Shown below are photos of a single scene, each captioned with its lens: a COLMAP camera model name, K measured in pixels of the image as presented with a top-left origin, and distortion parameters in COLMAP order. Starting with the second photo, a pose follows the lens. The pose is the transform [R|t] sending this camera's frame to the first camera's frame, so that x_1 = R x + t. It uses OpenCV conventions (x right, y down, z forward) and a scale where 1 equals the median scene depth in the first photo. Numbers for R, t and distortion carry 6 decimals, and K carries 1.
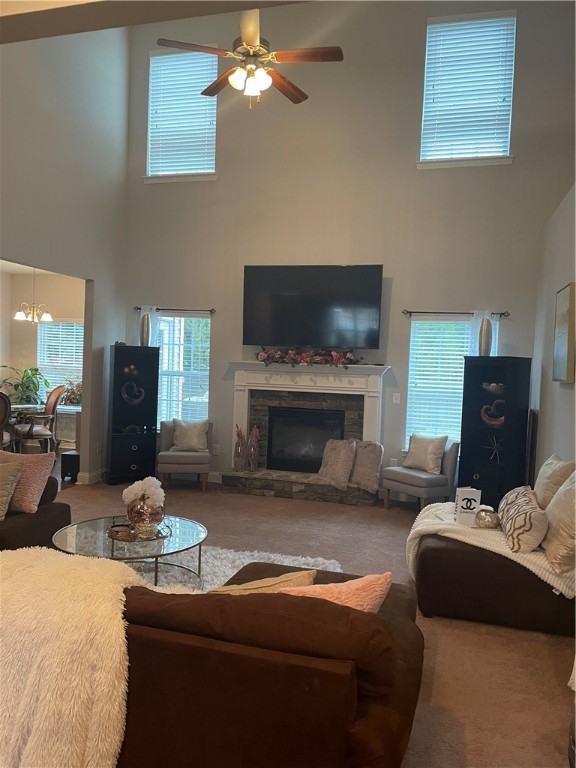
lens RADIAL K [[578.2, 0, 282.3], [0, 578.2, 387.2], [0, 0, 1]] dist [0.094402, -0.125440]
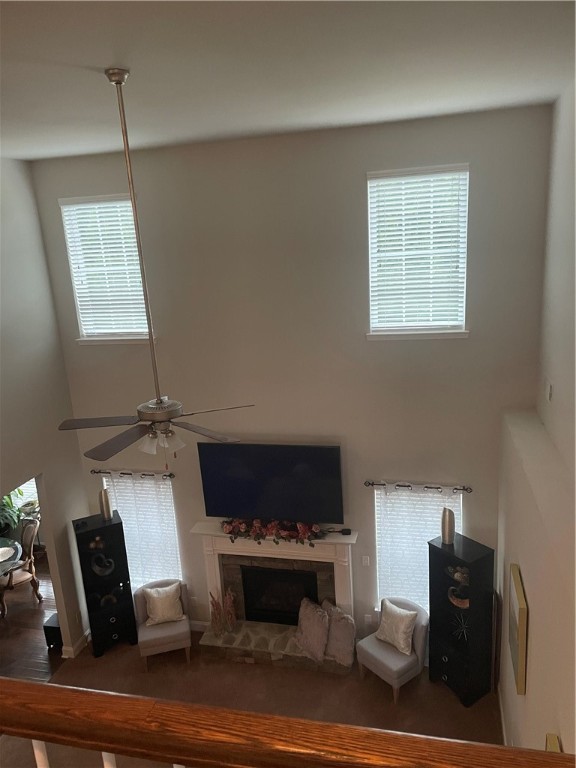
lens RADIAL K [[578.2, 0, 286.7], [0, 578.2, 388.9], [0, 0, 1]] dist [0.094402, -0.125440]
pose [[0.994655, -0.103226, 0.002405, 0.086576], [0.100376, 0.972133, 0.211855, -0.477931], [-0.024207, -0.210481, 0.977298, 0.082622]]
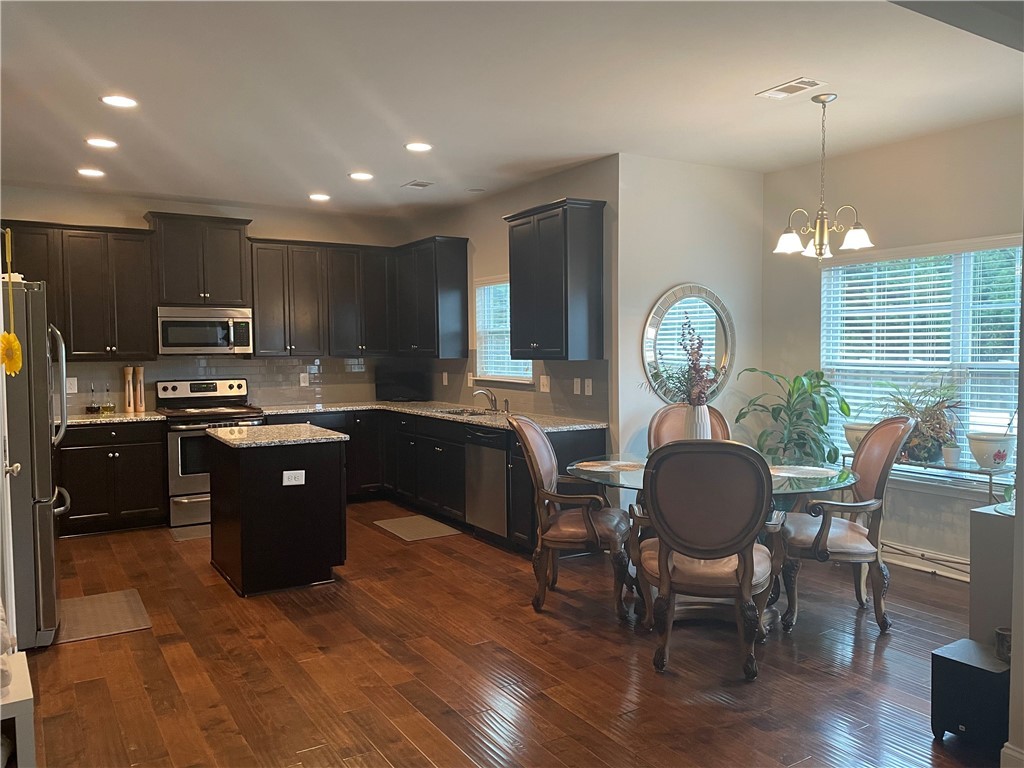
lens RADIAL K [[770.9, 0, 512.9], [0, 770.9, 382.9], [0, 0, 1]] dist [0.094402, -0.125440]
pose [[0.740549, -0.012443, -0.671887, -0.271486], [0.004156, 0.999894, -0.013936, -0.023230], [0.671989, 0.007528, 0.740523, 0.565575]]
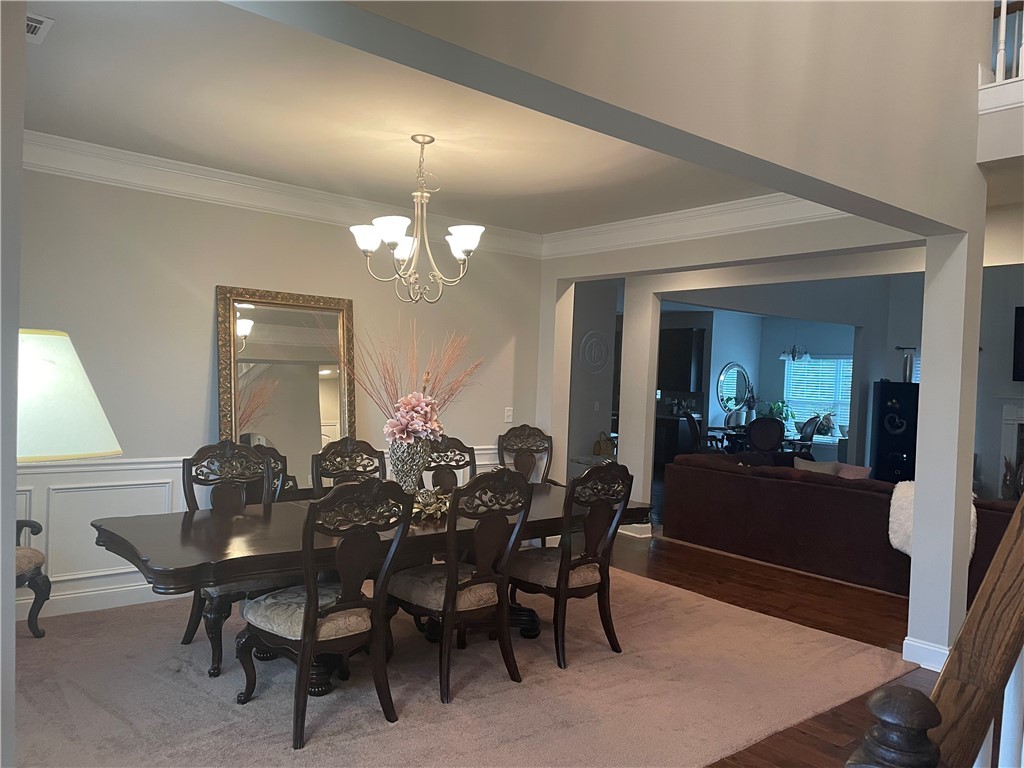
lens RADIAL K [[770.9, 0, 516.0], [0, 770.9, 393.9], [0, 0, 1]] dist [0.094402, -0.125440]
pose [[0.820515, 0.010117, -0.571536, 0.006332], [-0.035083, 0.998850, -0.032686, 0.028164], [0.570548, 0.046871, 0.819926, -0.686766]]
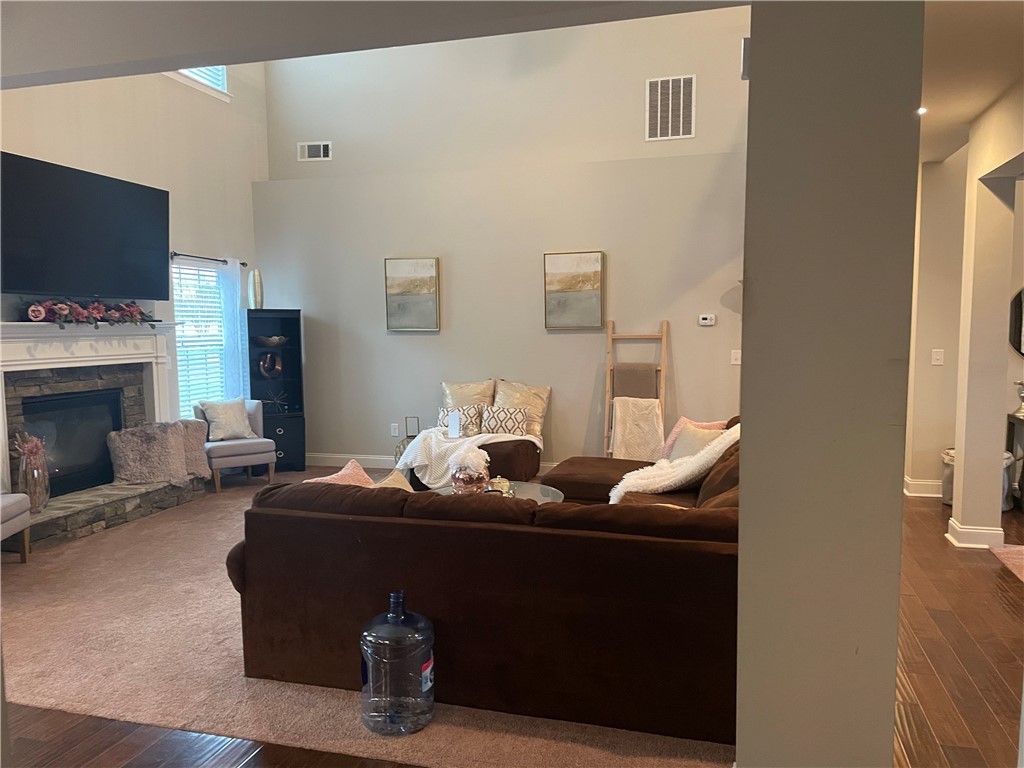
lens RADIAL K [[770.9, 0, 517.2], [0, 770.9, 387.4], [0, 0, 1]] dist [0.094402, -0.125440]
pose [[-0.001850, -0.118012, 0.993010, -0.834343], [0.042805, 0.992093, 0.117983, -0.051210], [-0.999082, 0.042725, 0.003216, 0.506822]]
